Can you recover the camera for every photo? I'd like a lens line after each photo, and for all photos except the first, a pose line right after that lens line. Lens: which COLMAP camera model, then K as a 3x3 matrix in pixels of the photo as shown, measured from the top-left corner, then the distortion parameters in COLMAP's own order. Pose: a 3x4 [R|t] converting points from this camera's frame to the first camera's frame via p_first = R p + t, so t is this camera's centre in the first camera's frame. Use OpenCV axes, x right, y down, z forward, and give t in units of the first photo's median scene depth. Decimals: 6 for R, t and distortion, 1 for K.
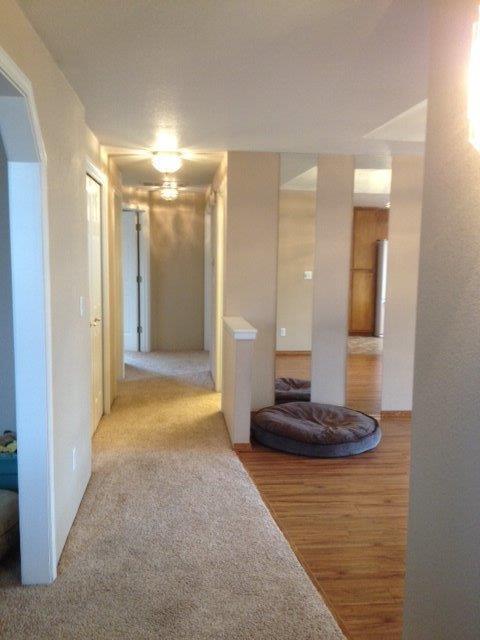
lens RADIAL K [[603.1, 0, 243.6], [0, 603.1, 321.7], [0, 0, 1]] dist [0.217874, -0.489882]
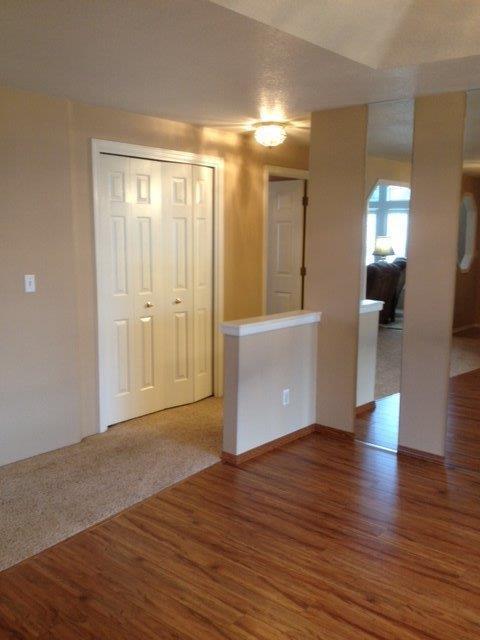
lens RADIAL K [[603.1, 0, 243.6], [0, 603.1, 321.7], [0, 0, 1]] dist [0.217874, -0.489882]
pose [[0.687173, 0.101084, -0.719427, 0.743720], [-0.084111, 0.994683, 0.059419, -0.050666], [0.721609, 0.019681, 0.692021, 0.484744]]
